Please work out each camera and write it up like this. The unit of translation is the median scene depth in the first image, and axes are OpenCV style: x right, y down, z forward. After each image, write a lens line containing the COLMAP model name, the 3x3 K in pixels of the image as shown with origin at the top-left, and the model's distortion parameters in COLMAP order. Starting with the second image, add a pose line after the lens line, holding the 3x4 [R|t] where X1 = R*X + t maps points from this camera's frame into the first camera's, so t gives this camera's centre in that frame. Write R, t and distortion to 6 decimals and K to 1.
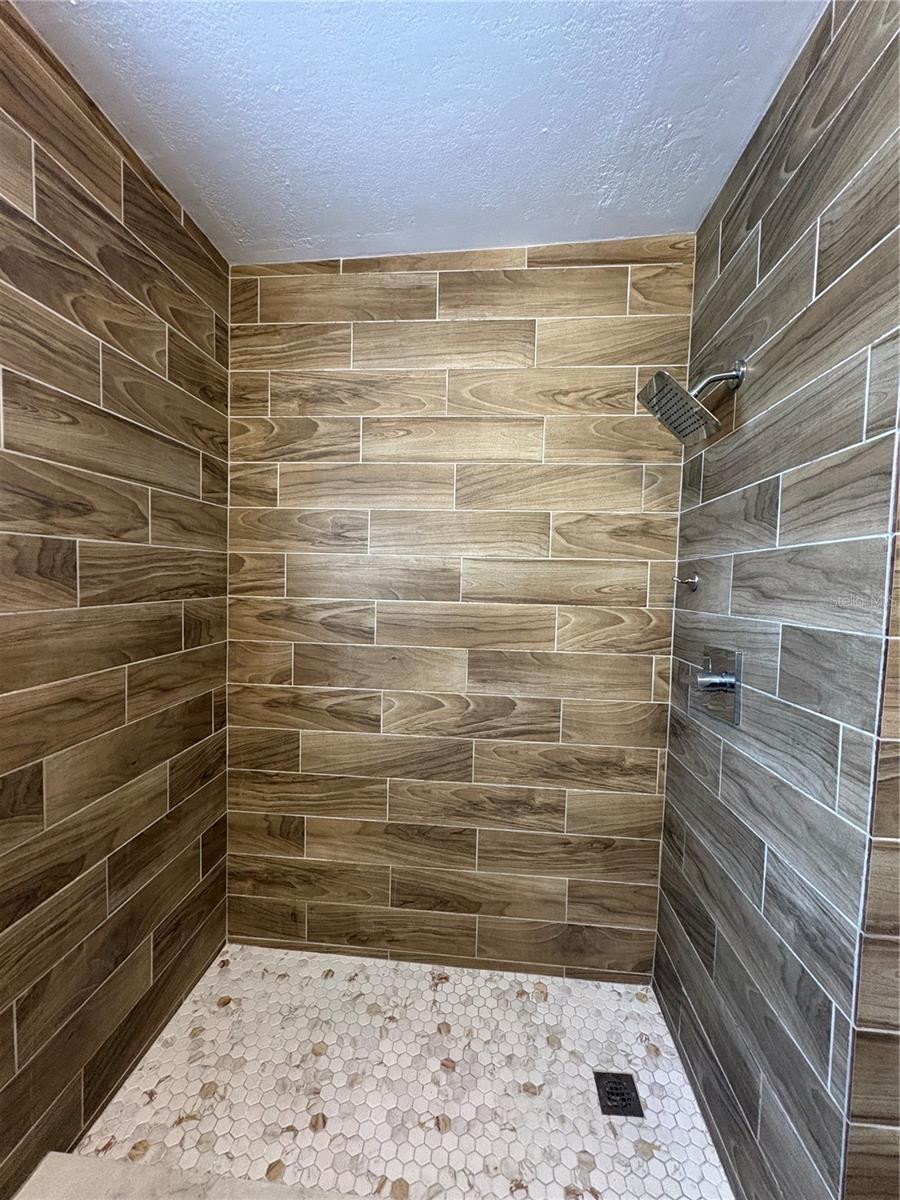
lens RADIAL K [[477.1, 0, 451.2], [0, 477.1, 601.1], [0, 0, 1]] dist [0.001648, 0.000097]
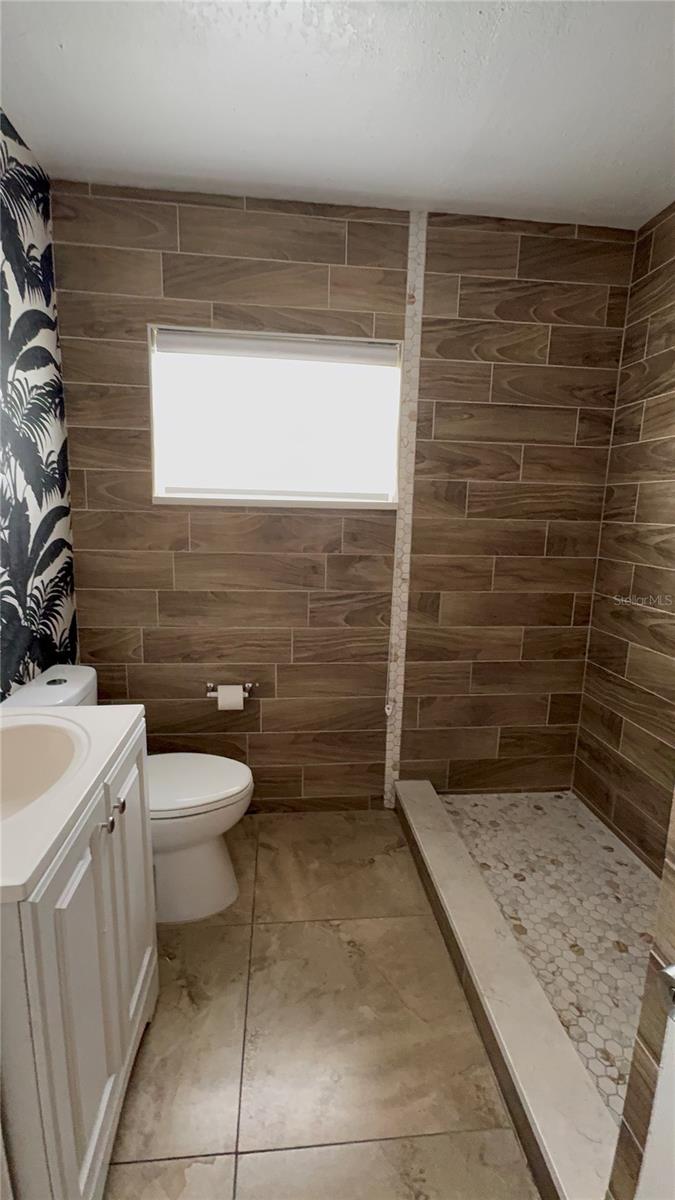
lens RADIAL K [[518.7, 0, 338.1], [0, 518.7, 600.7], [0, 0, 1]] dist [-0.007459, 0.002959]
pose [[0.200785, 0.156392, -0.967071, 0.767641], [-0.071111, 0.986897, 0.144834, 0.049969], [0.977051, 0.039689, 0.209275, 0.070628]]
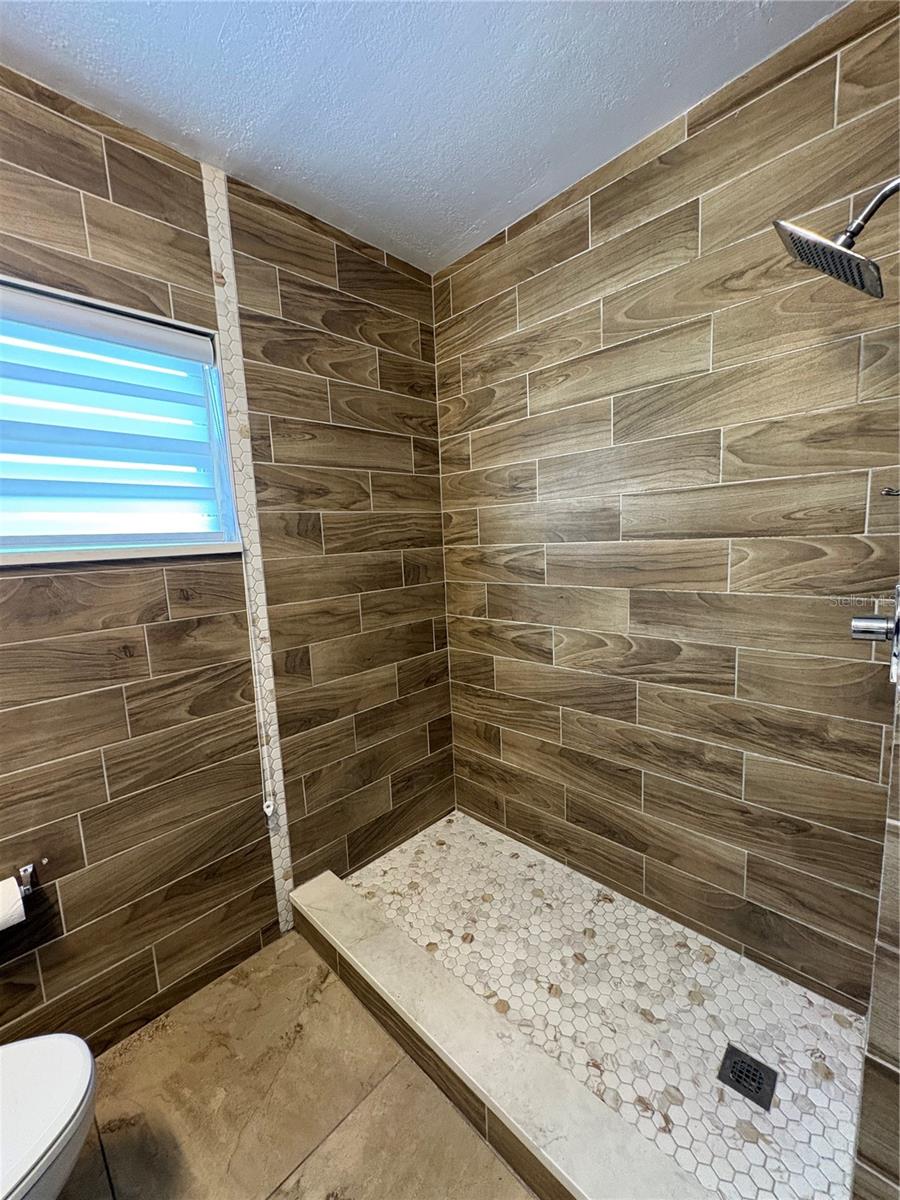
lens RADIAL K [[477.1, 0, 448.7], [0, 477.1, 600.8], [0, 0, 1]] dist [0.001648, 0.000097]
pose [[0.772949, 0.024527, -0.633994, 0.381560], [0.032530, 0.996406, 0.078206, 0.037337], [0.633634, -0.081073, 0.769373, 0.014787]]
